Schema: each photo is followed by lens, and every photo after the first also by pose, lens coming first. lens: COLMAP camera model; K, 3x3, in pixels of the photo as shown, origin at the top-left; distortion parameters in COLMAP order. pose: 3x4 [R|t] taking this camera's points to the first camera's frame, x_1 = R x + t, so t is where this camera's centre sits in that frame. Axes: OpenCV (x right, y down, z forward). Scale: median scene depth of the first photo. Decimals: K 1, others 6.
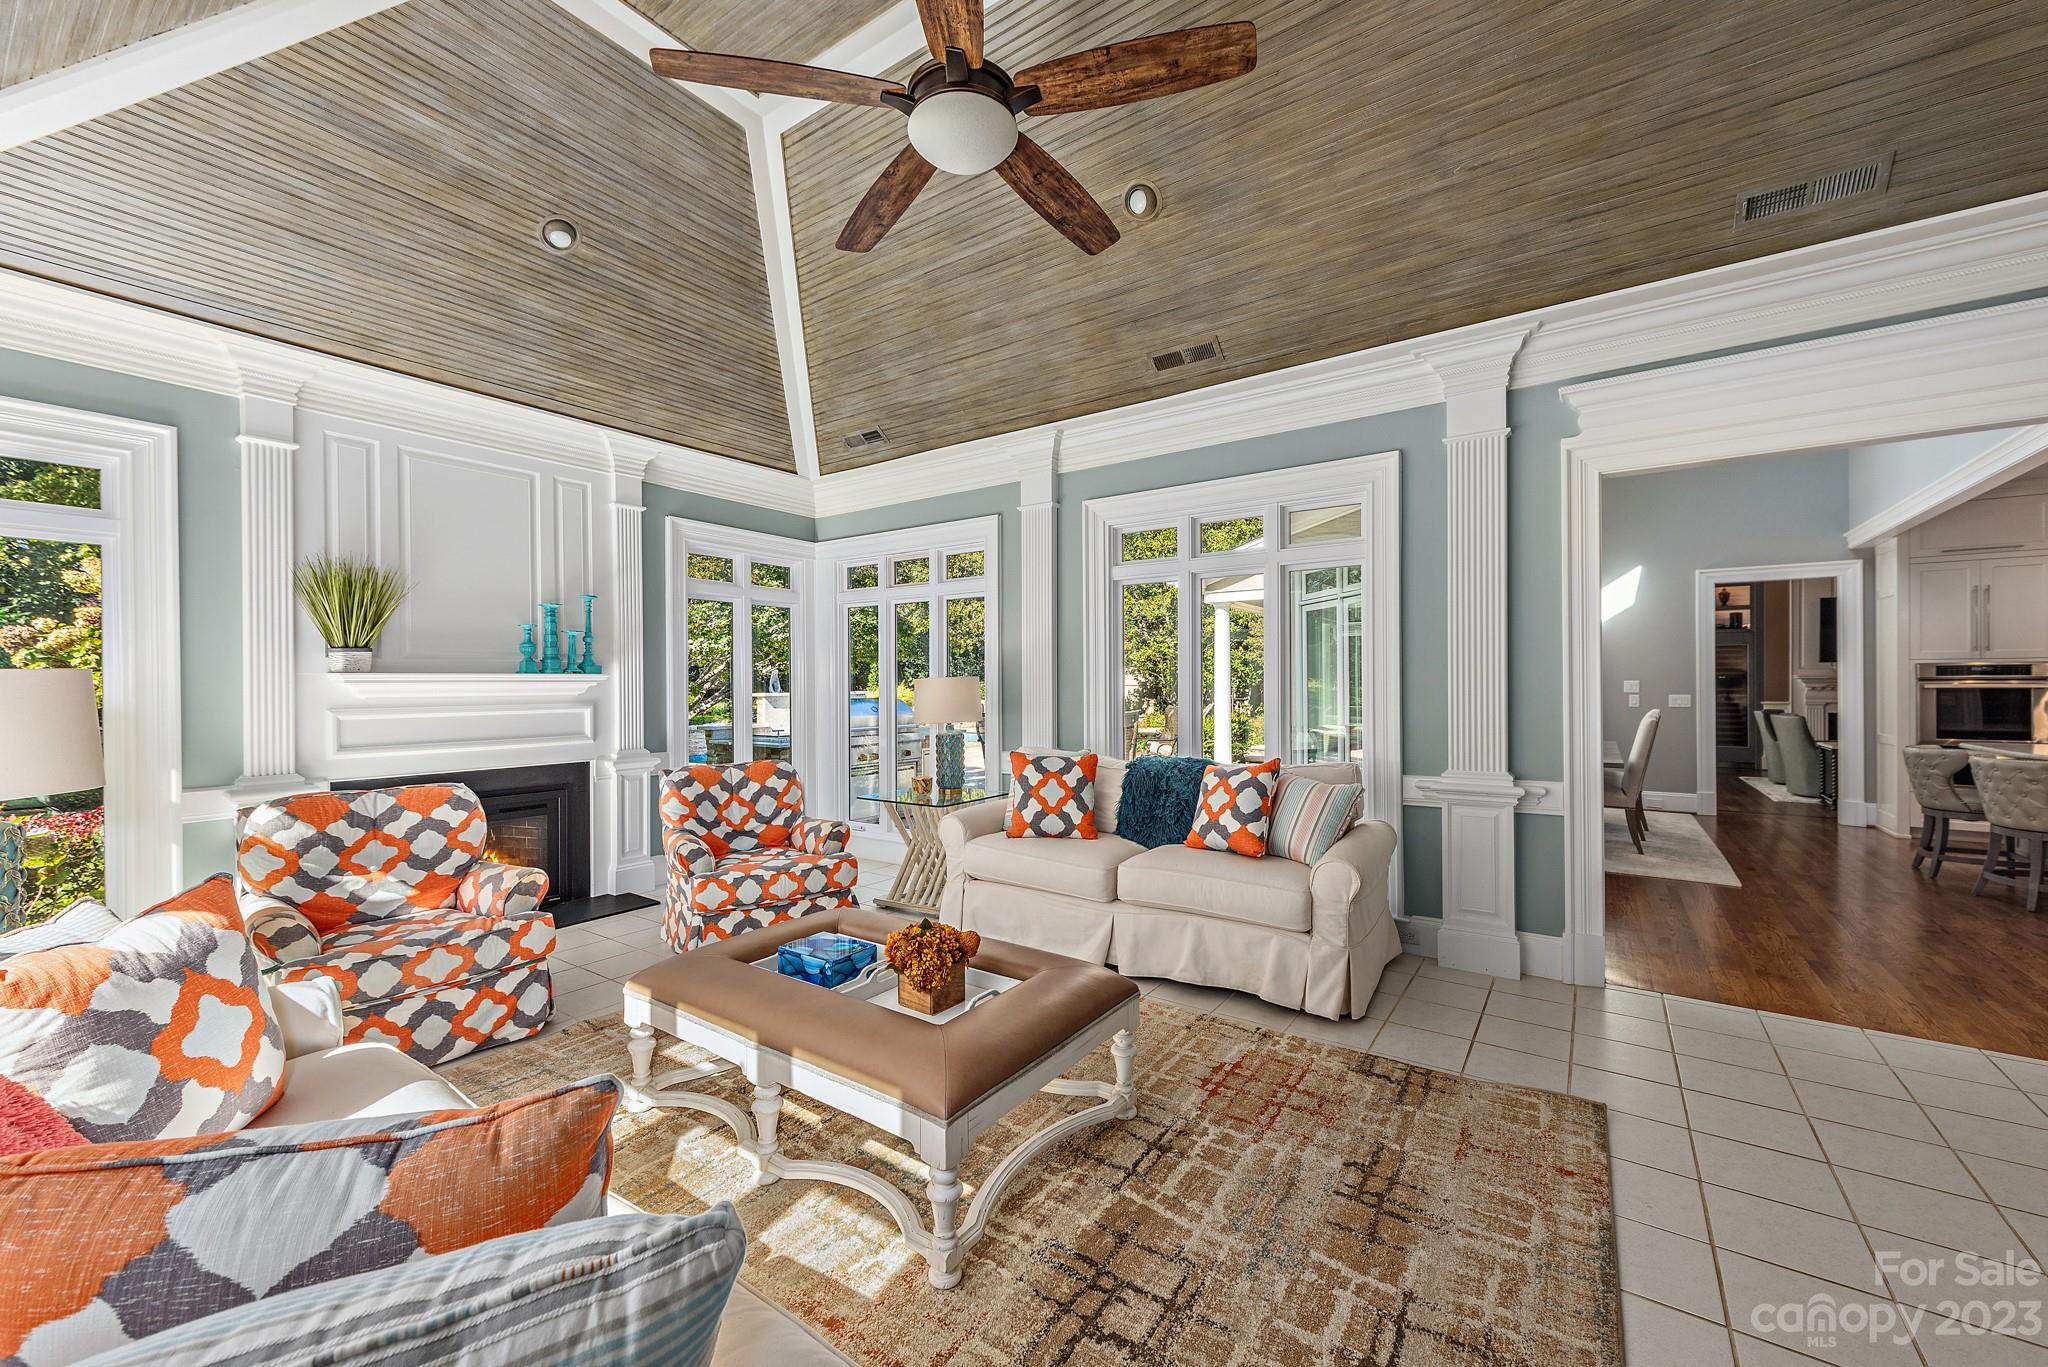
lens RADIAL K [[803.4, 0, 1028.4], [0, 803.4, 680.0], [0, 0, 1]] dist [0.009275, -0.001276]
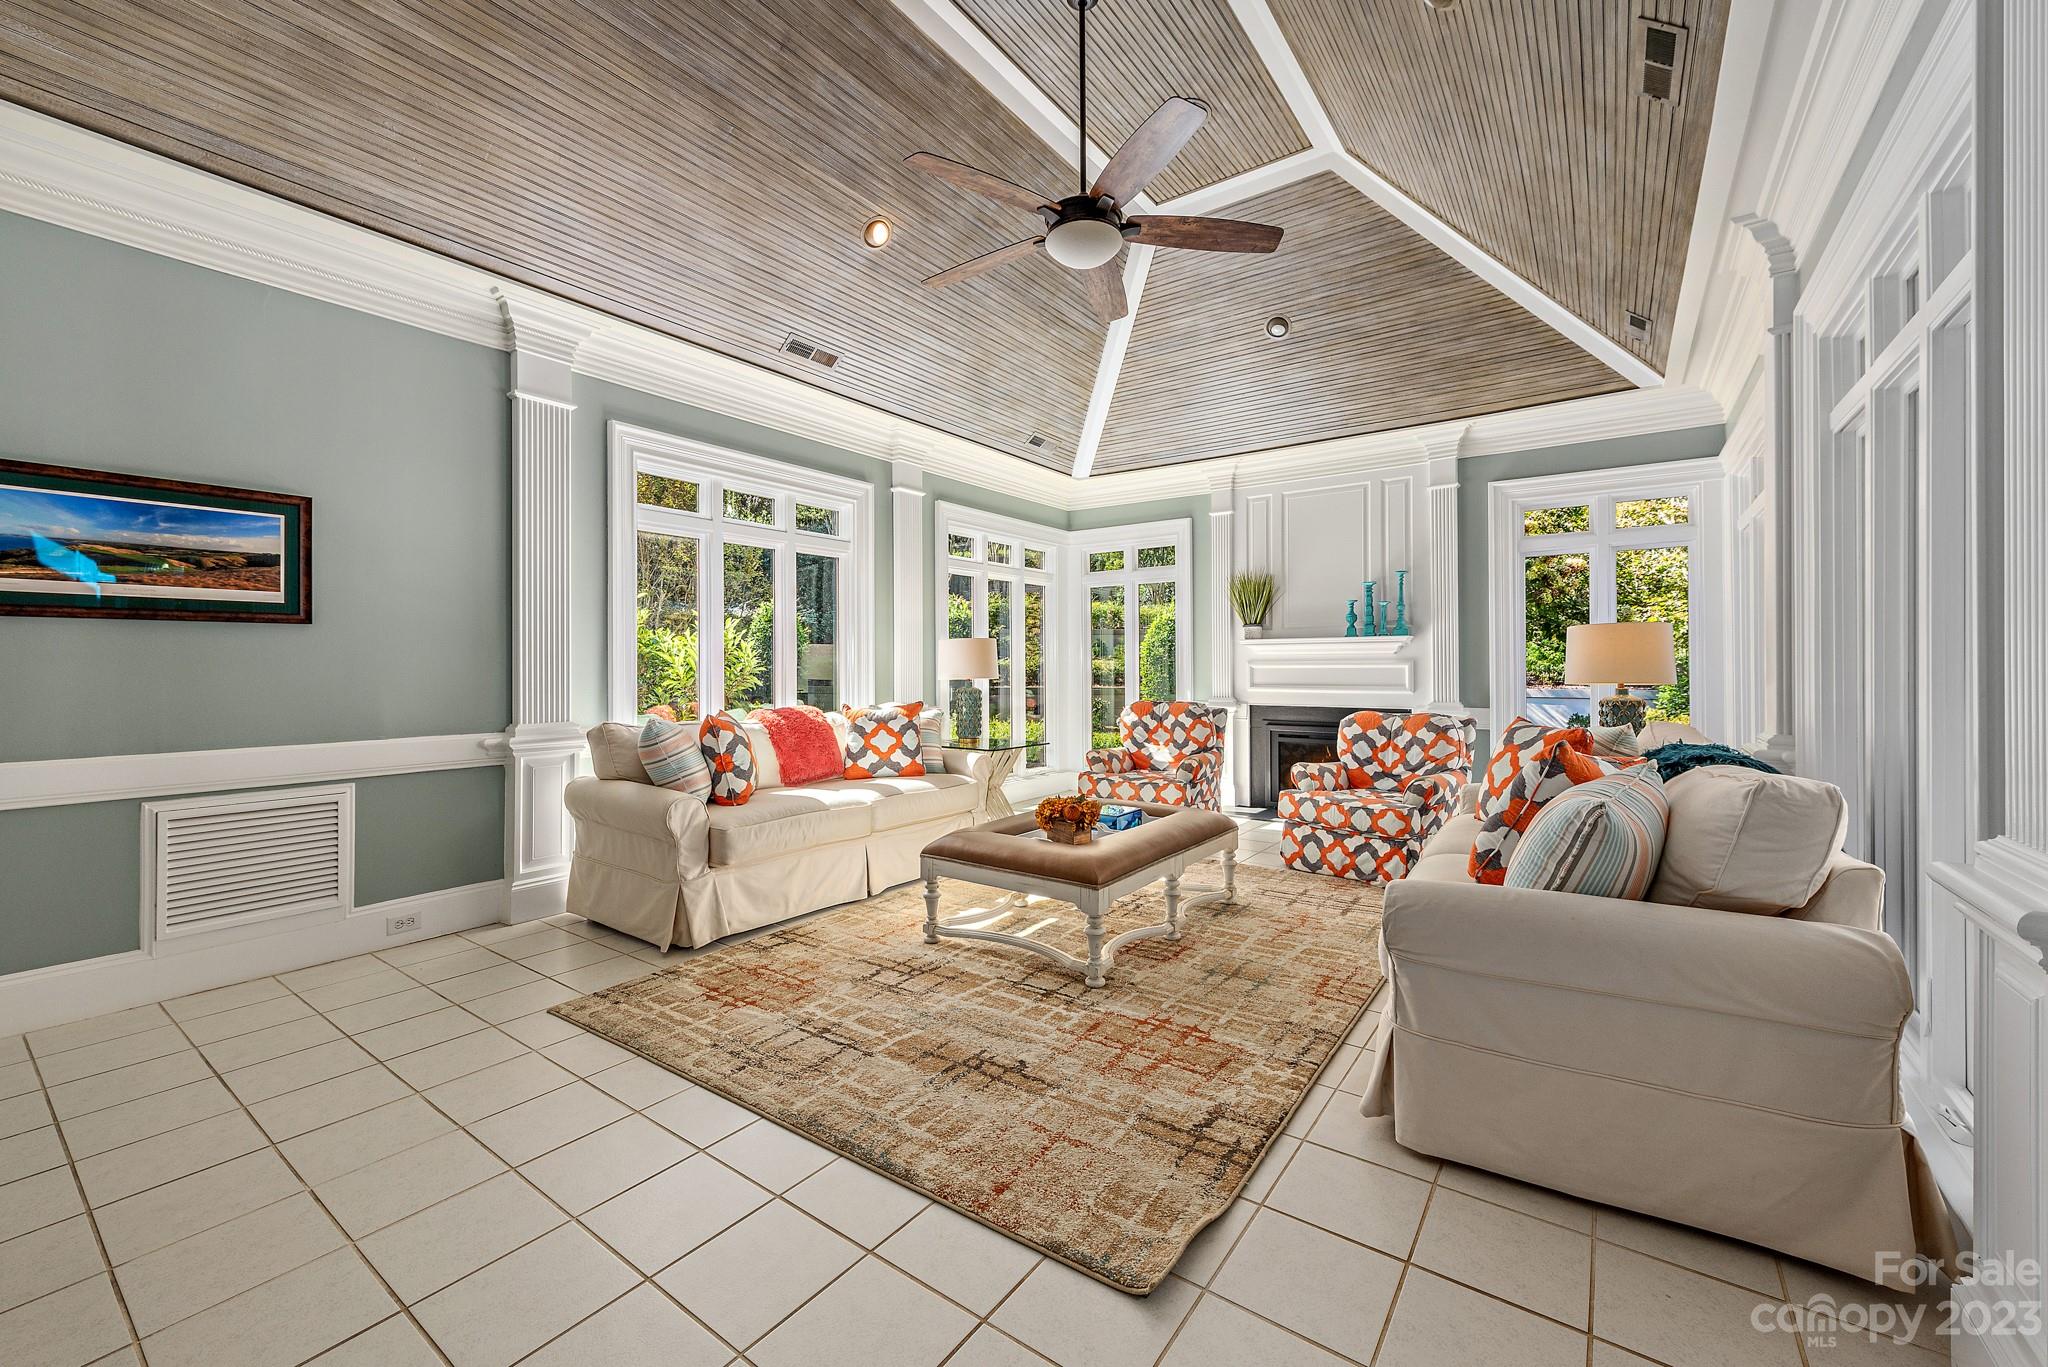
lens RADIAL K [[803.4, 0, 1036.9], [0, 803.4, 657.2], [0, 0, 1]] dist [0.009275, -0.001276]
pose [[-0.006512, -0.006740, -0.999956, 1.066406], [0.005697, 0.999961, -0.006777, 0.046692], [0.999963, -0.005741, -0.006473, 0.742998]]
